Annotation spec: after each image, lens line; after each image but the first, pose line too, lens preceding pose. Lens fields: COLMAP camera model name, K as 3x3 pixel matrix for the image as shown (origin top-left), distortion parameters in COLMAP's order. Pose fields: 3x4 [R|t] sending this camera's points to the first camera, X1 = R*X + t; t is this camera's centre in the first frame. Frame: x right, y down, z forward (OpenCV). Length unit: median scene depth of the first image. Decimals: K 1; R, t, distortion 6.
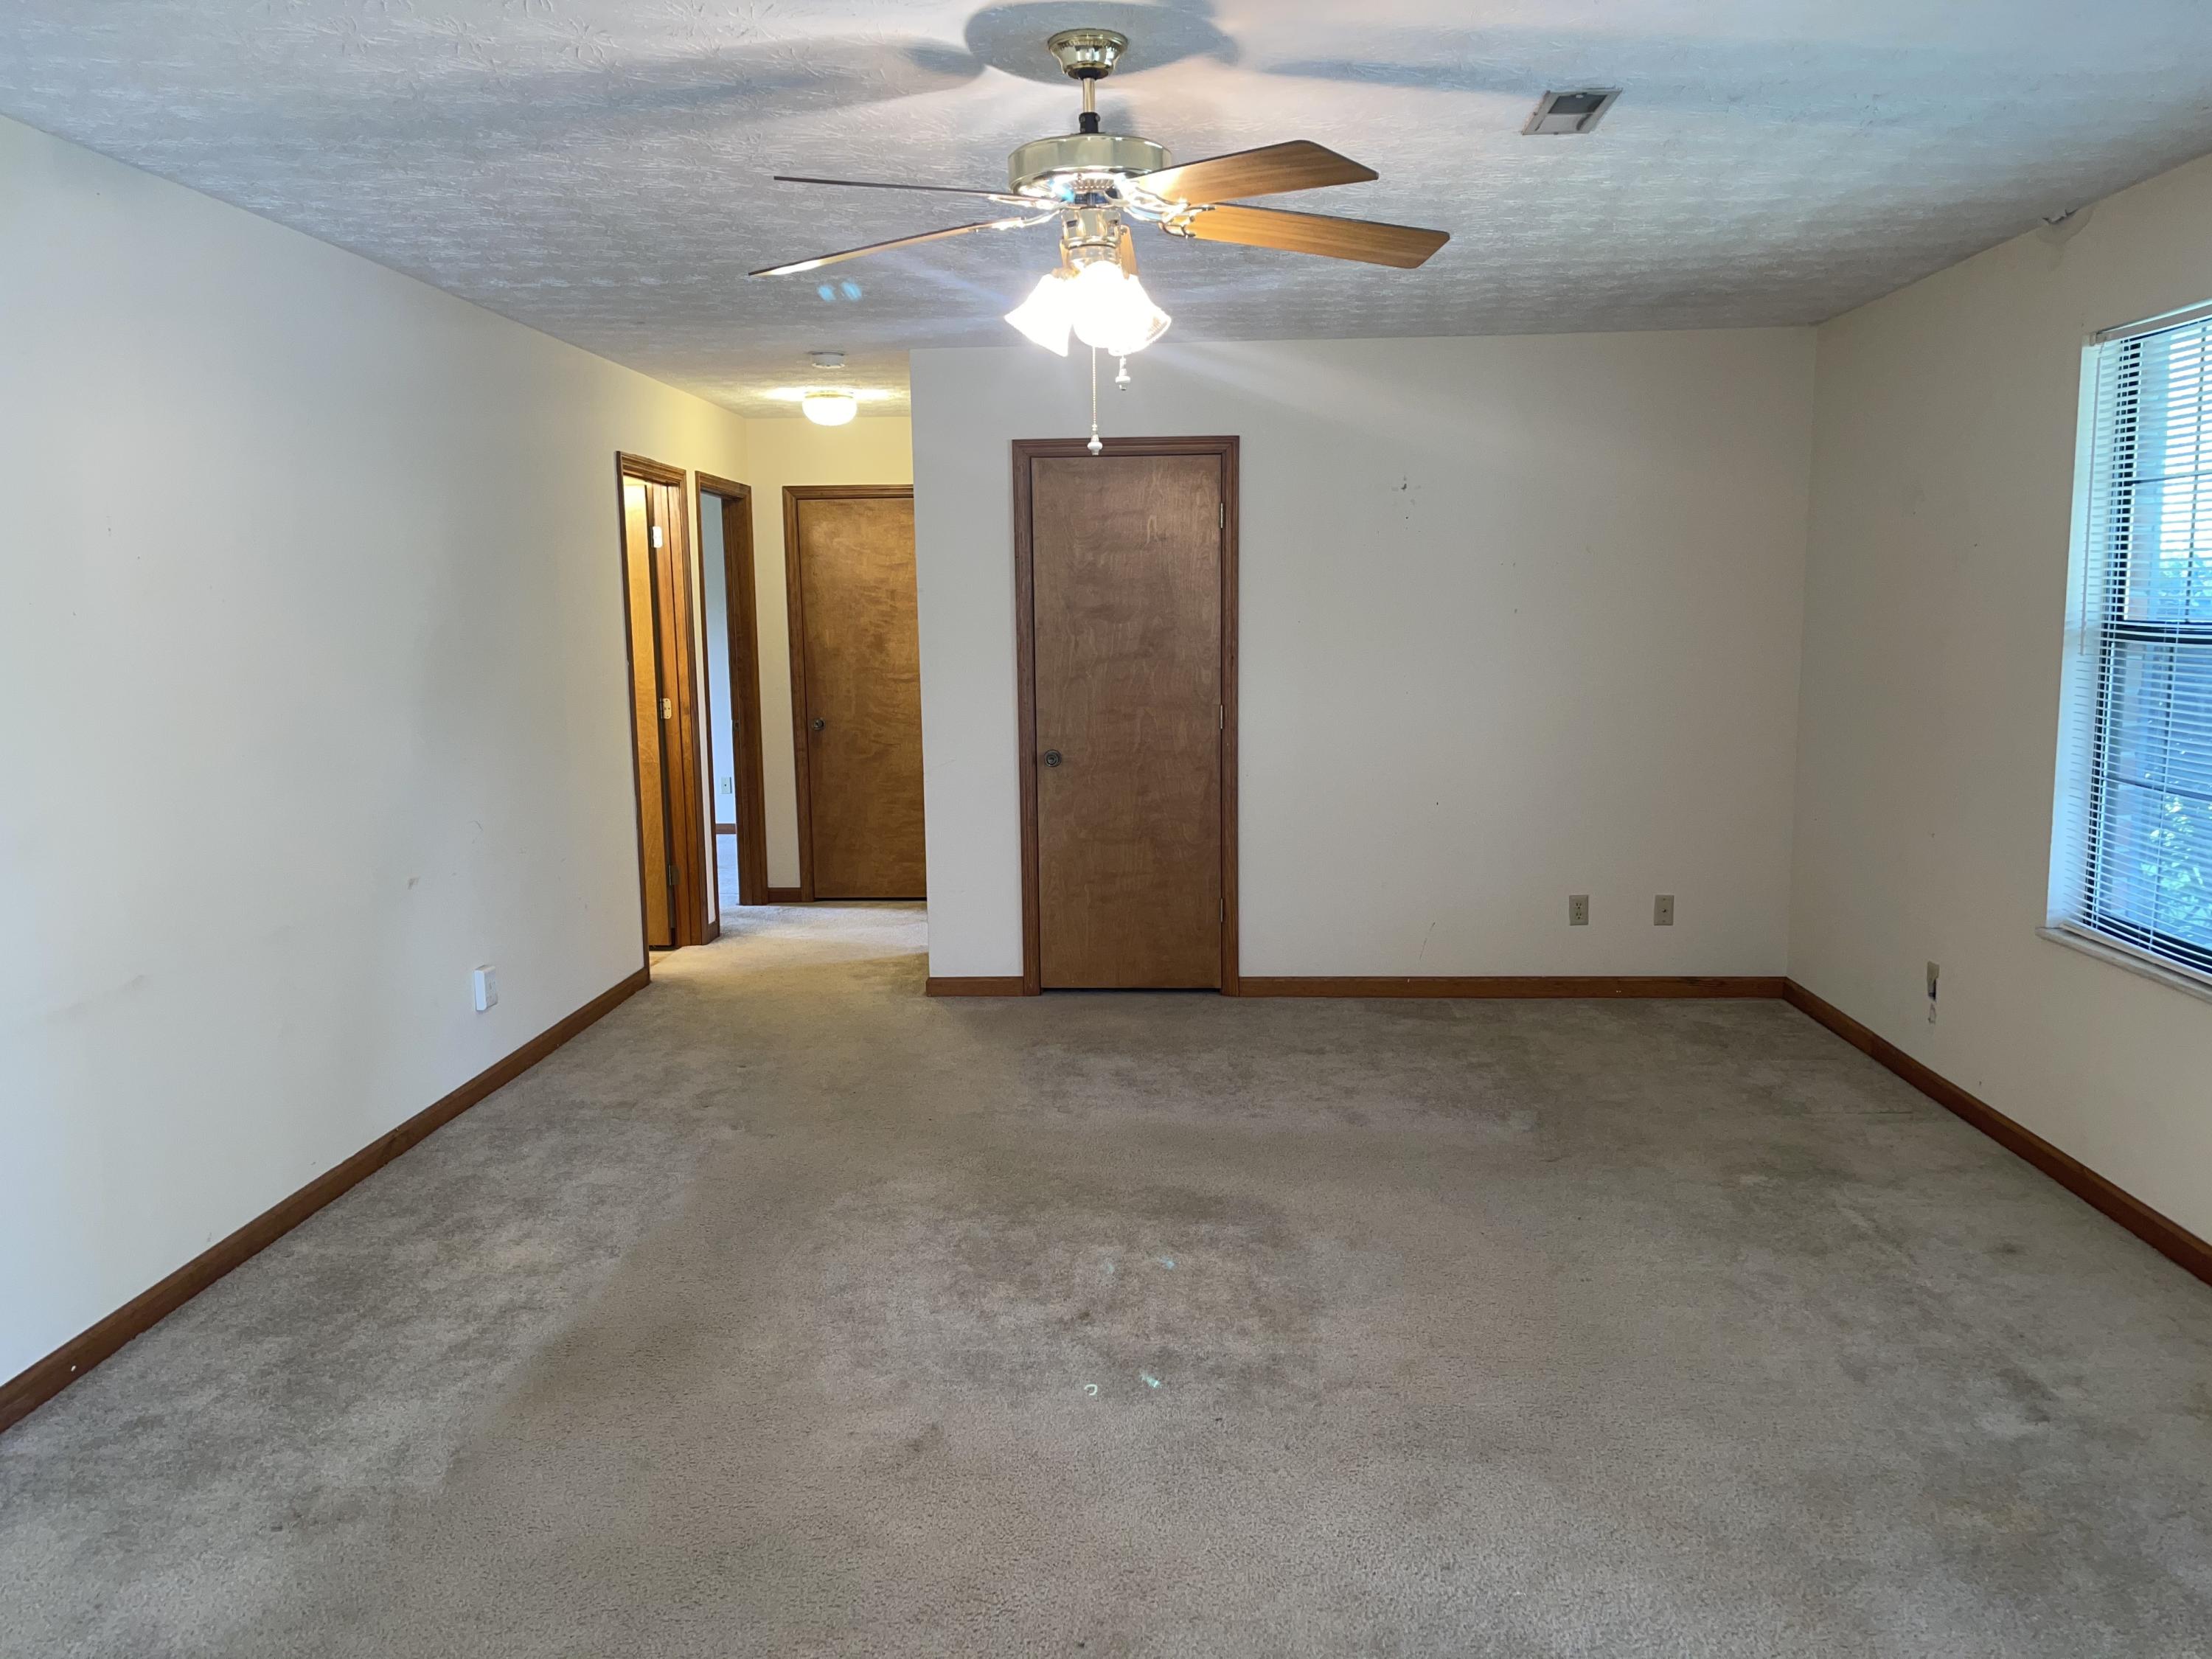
lens RADIAL K [[1678.7, 0, 1111.4], [0, 1678.7, 839.2], [0, 0, 1]] dist [0.098699, -0.147642]
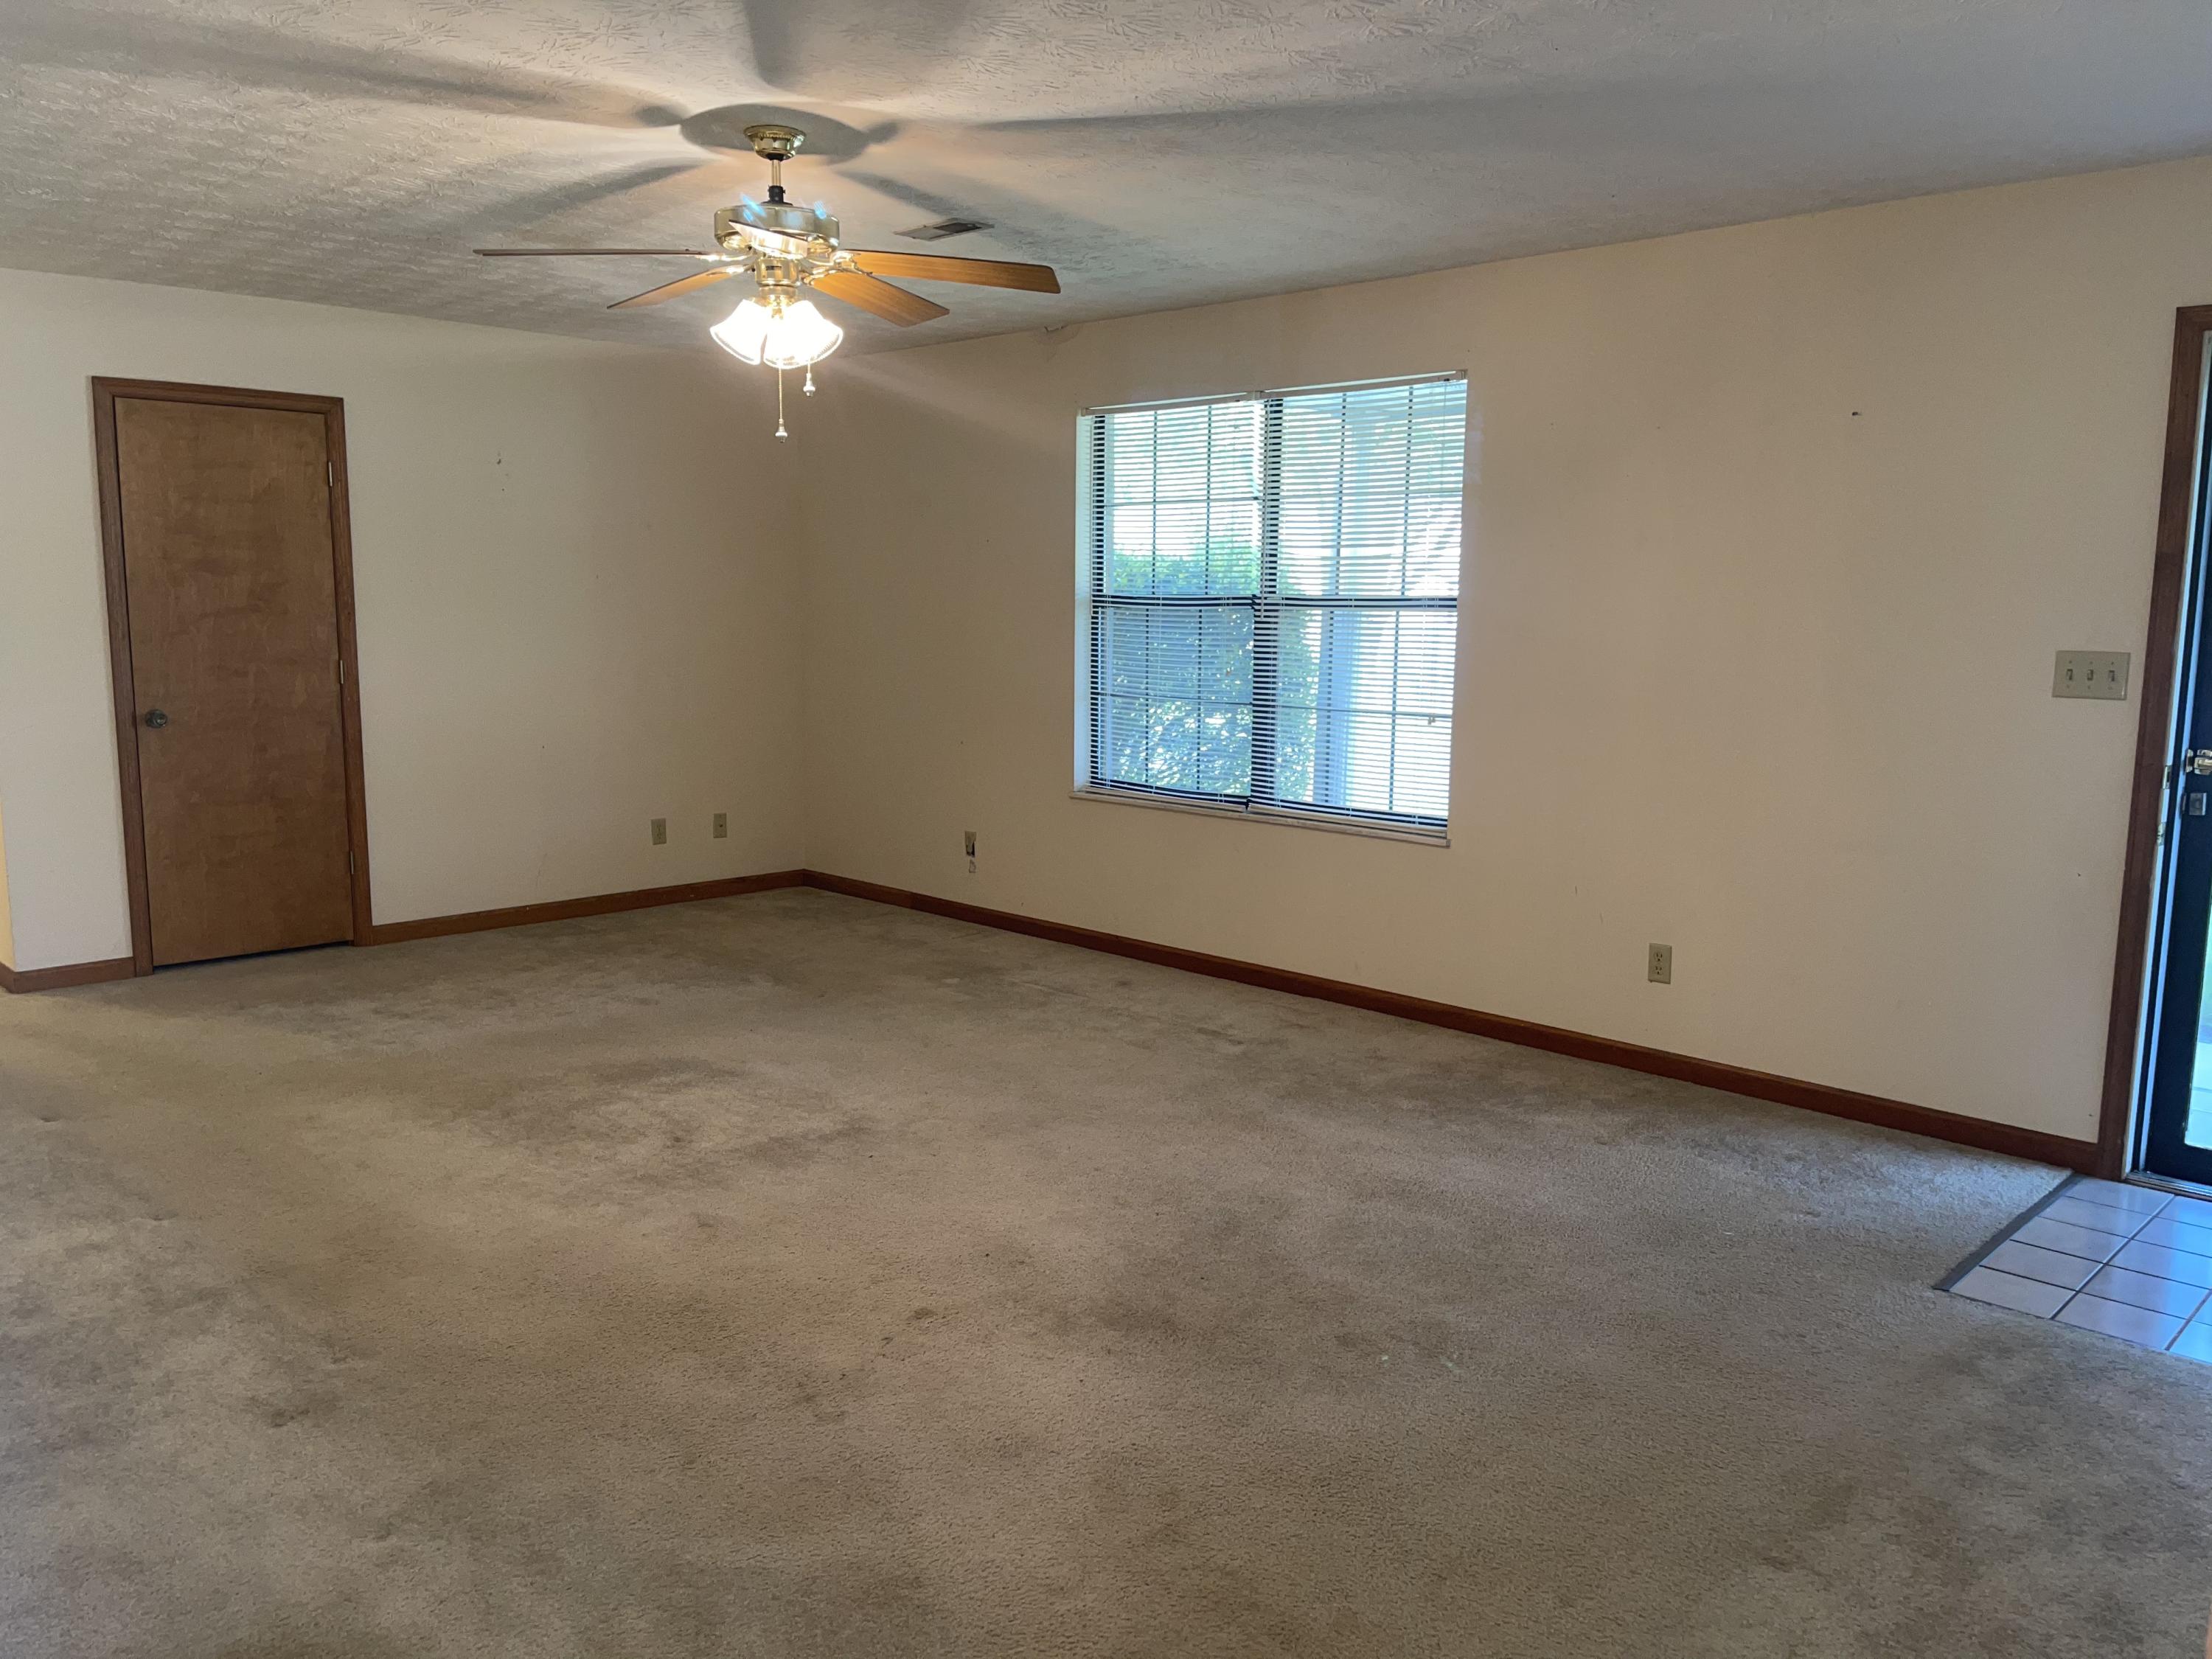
lens RADIAL K [[1678.7, 0, 1111.4], [0, 1678.7, 839.2], [0, 0, 1]] dist [0.098699, -0.147642]
pose [[0.665203, -0.088911, 0.741350, -0.581943], [0.083628, 0.995509, 0.044354, 0.031183], [-0.741965, 0.032494, 0.669651, -0.049165]]
